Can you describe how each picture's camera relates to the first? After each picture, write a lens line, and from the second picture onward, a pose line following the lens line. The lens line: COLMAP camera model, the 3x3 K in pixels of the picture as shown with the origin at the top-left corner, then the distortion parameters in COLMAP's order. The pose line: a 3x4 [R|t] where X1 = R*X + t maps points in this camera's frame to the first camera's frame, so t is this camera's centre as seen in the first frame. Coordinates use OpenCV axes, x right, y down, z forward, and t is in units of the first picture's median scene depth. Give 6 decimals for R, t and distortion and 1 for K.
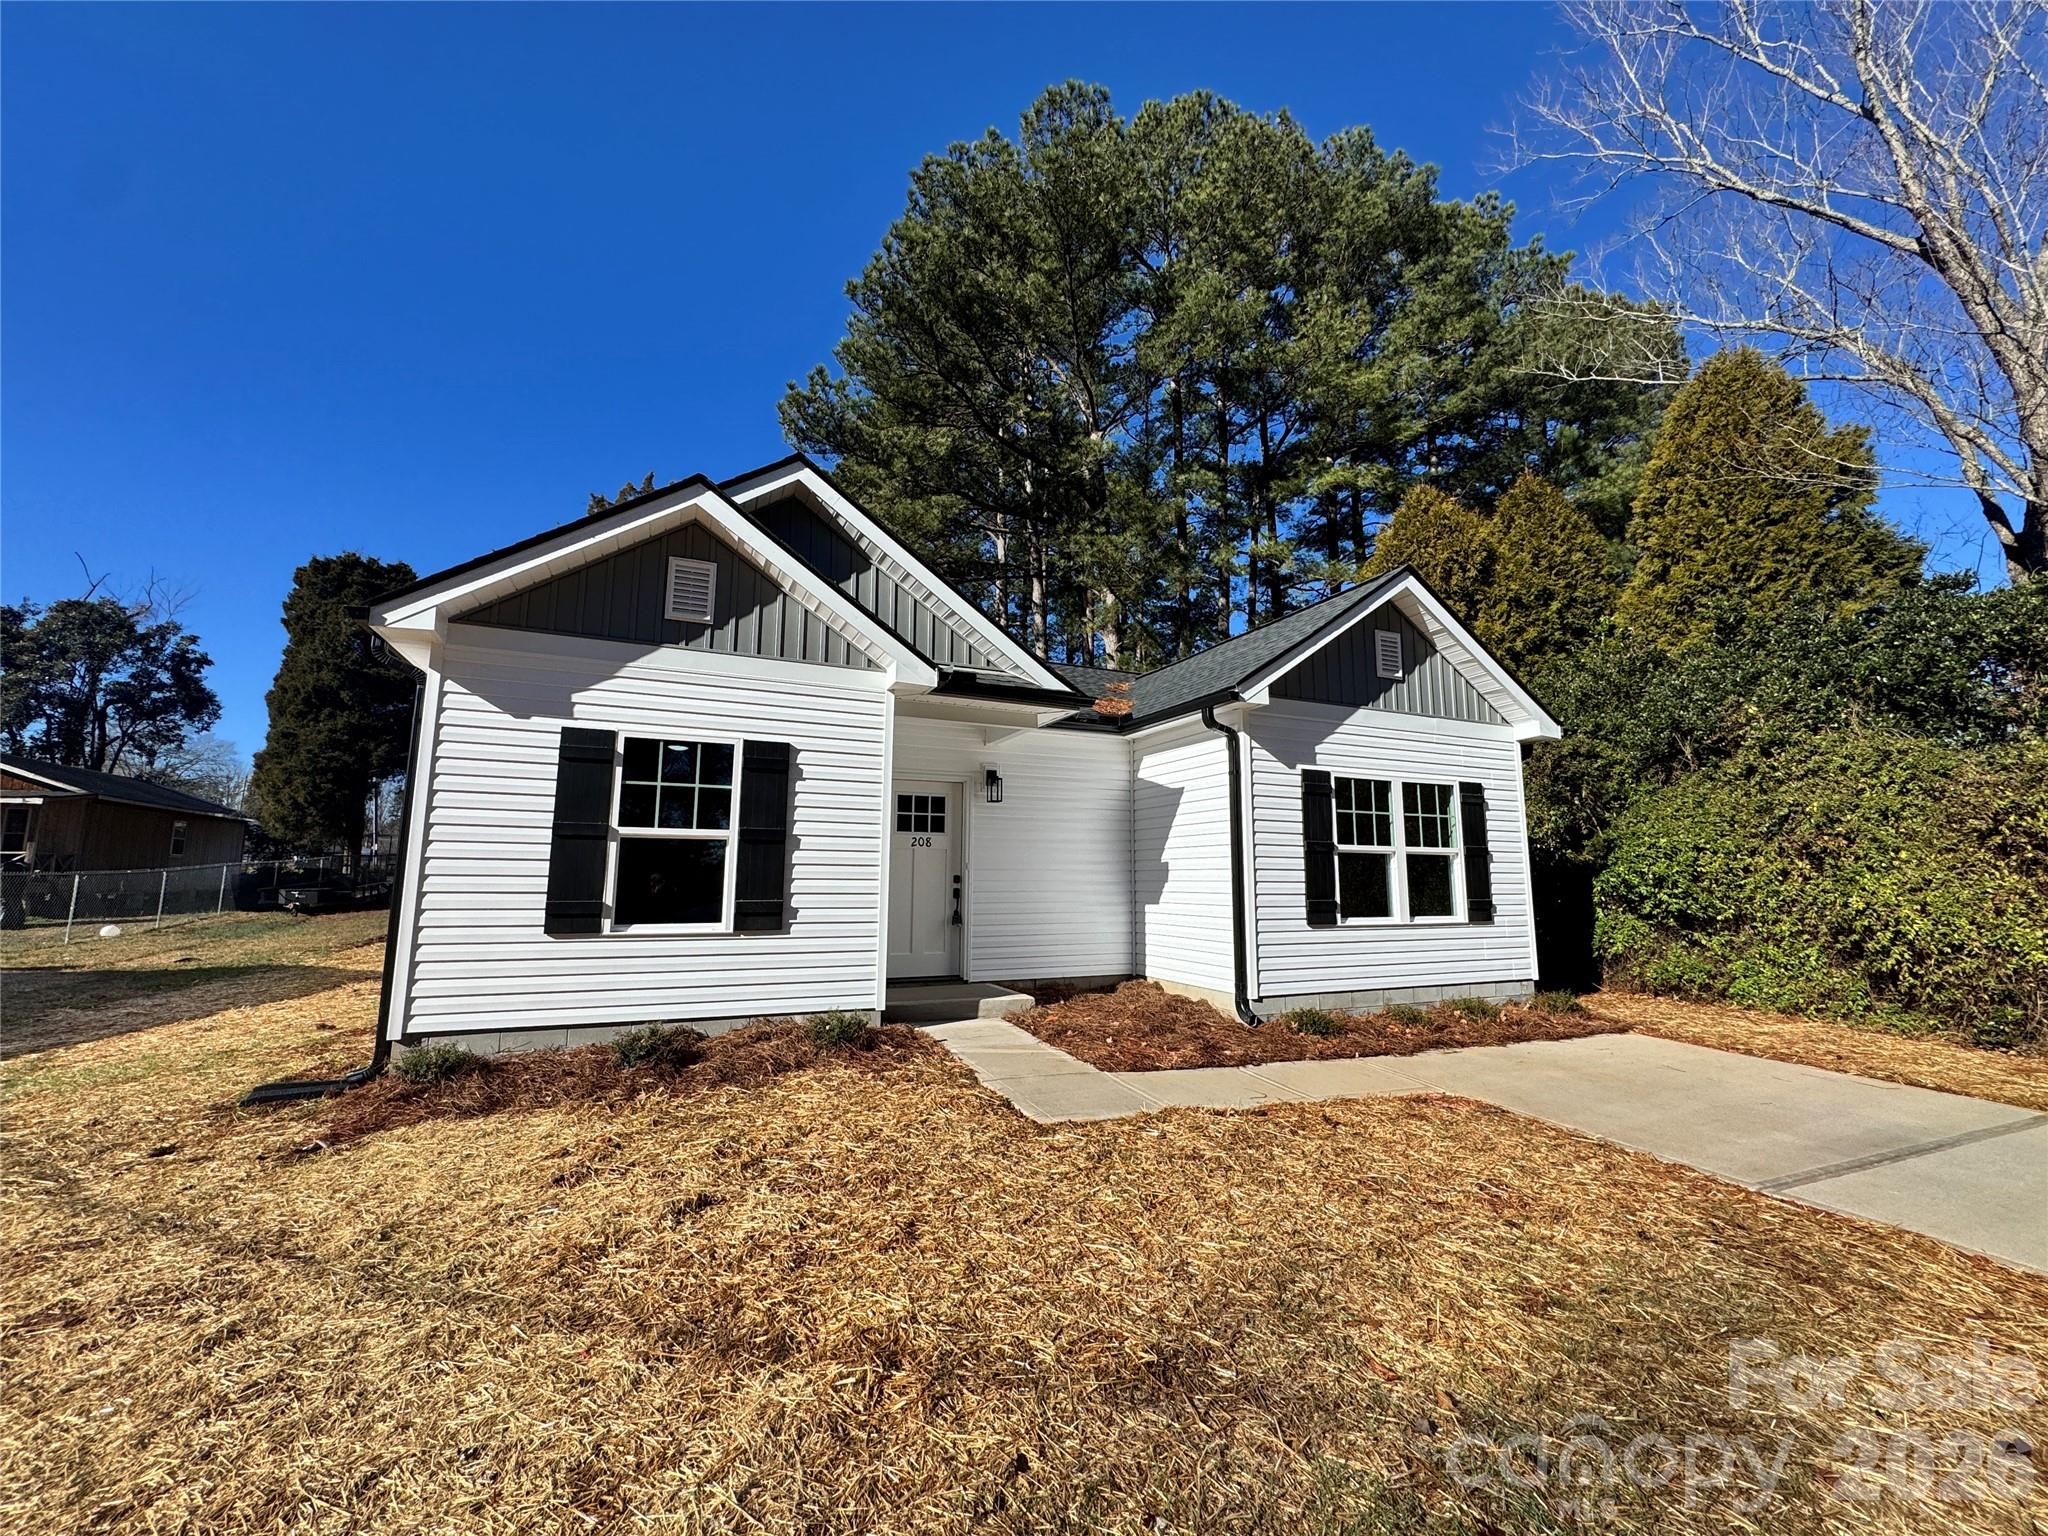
lens RADIAL K [[813.5, 0, 1014.3], [0, 813.5, 757.4], [0, 0, 1]] dist [-0.003178, 0.001175]
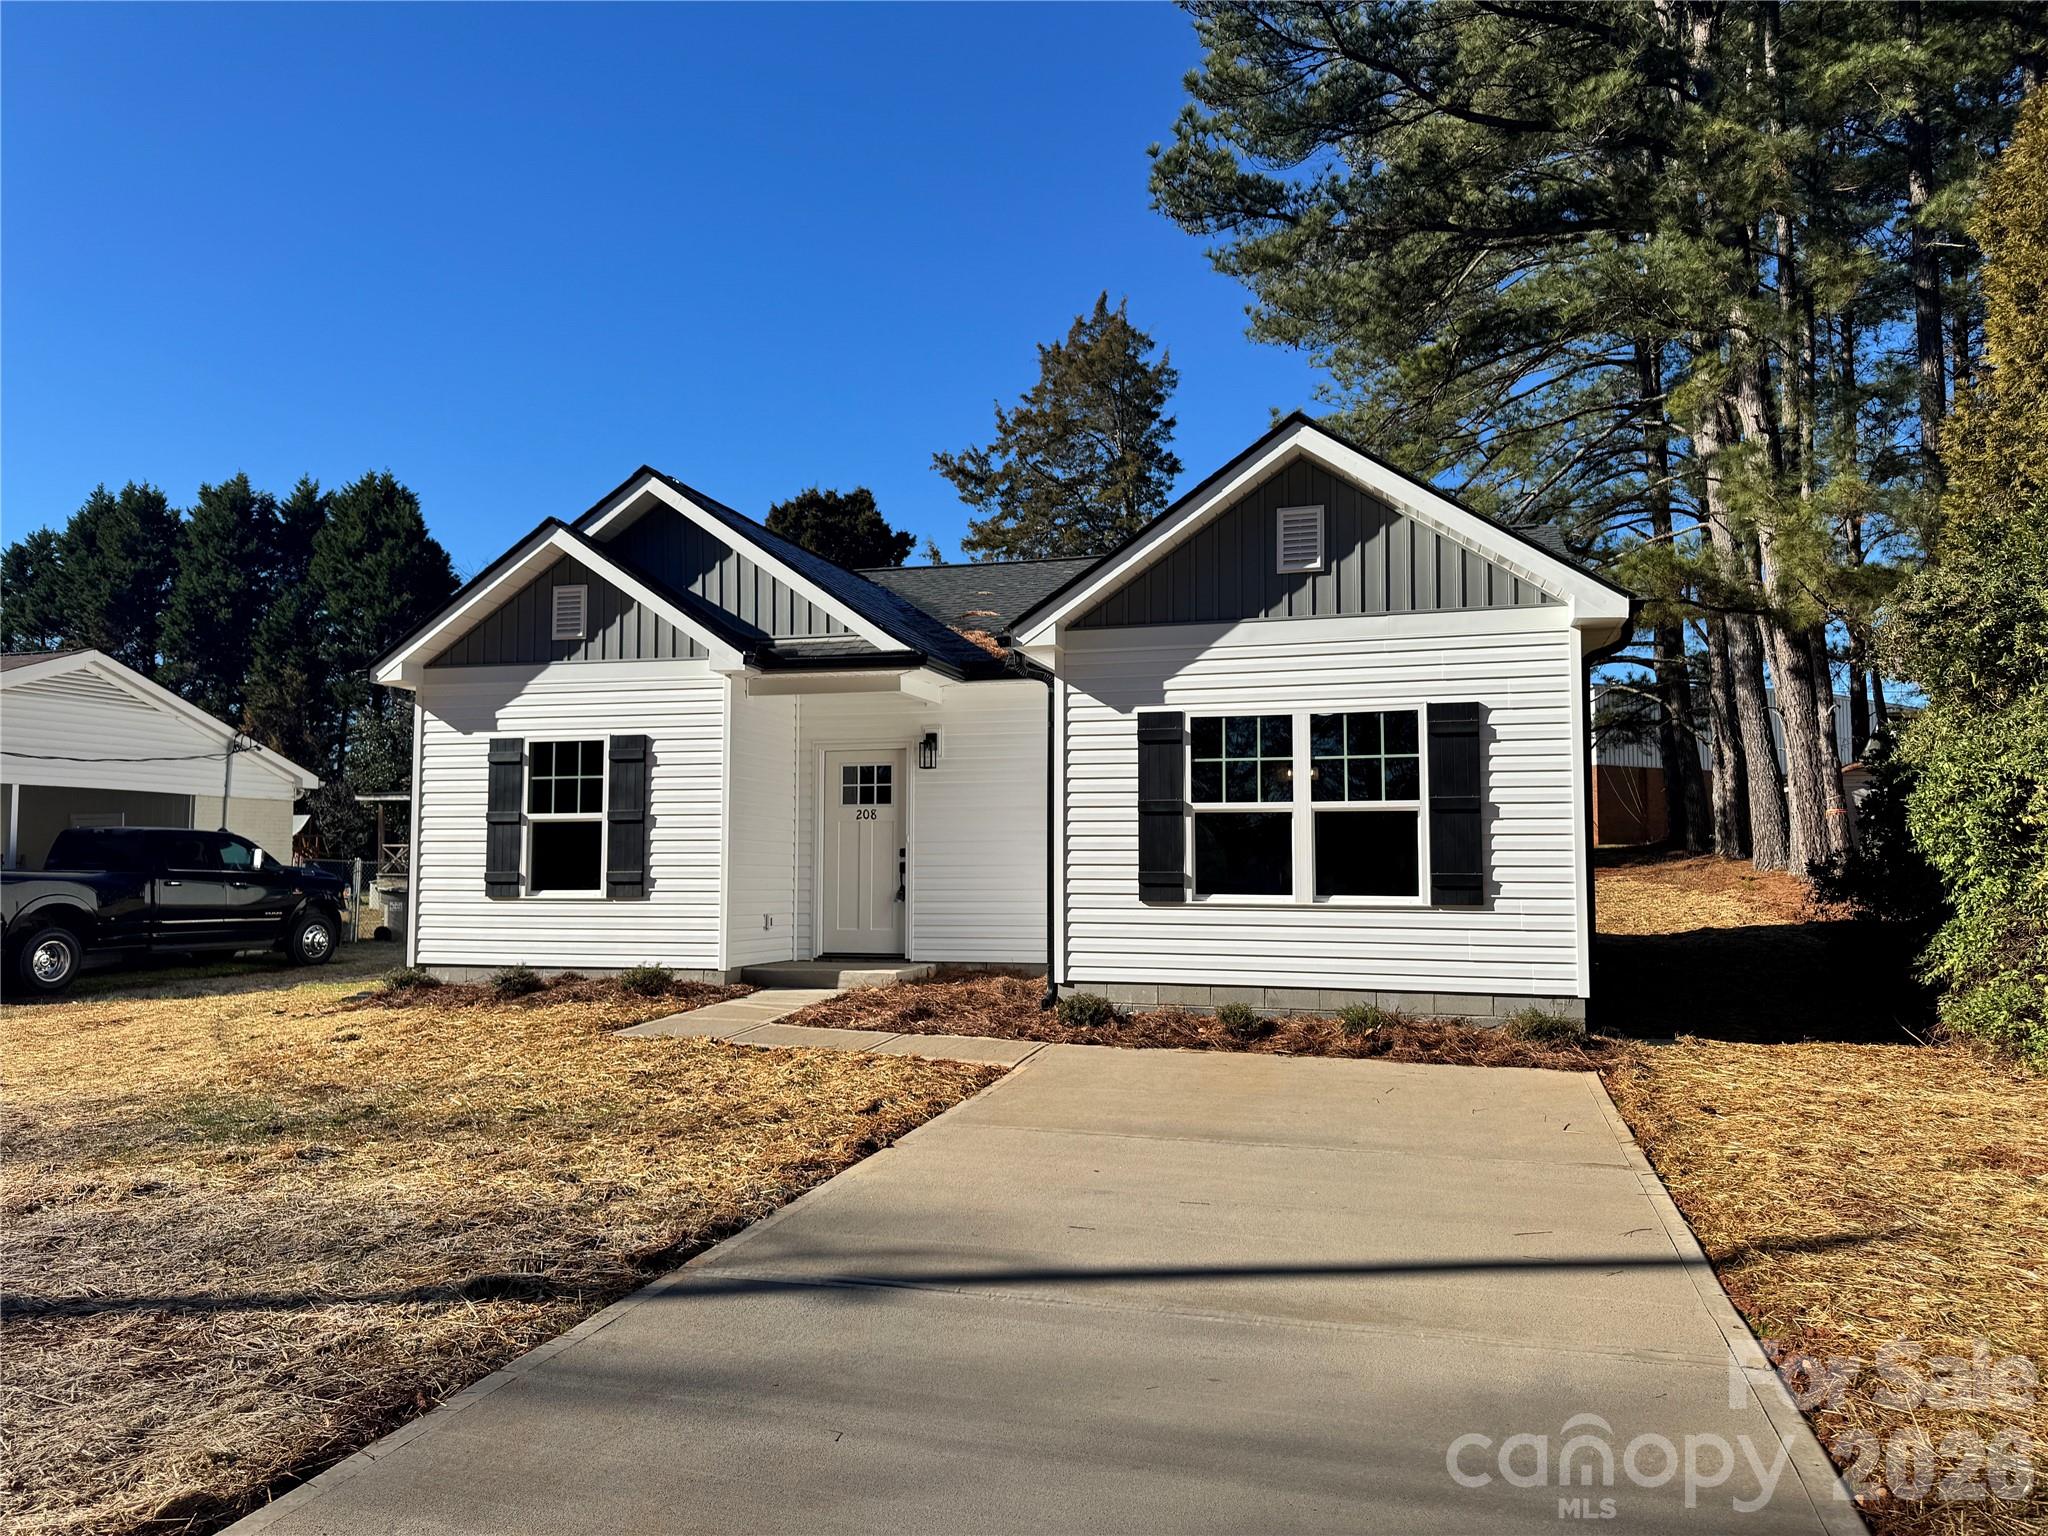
lens RADIAL K [[1434.1, 0, 1027.0], [0, 1434.1, 763.7], [0, 0, 1]] dist [0.062804, -0.062176]
pose [[0.772611, -0.053276, -0.632640, 1.193760], [0.099871, 0.994265, 0.038238, -0.000671], [0.626975, -0.092725, 0.773501, -0.186941]]
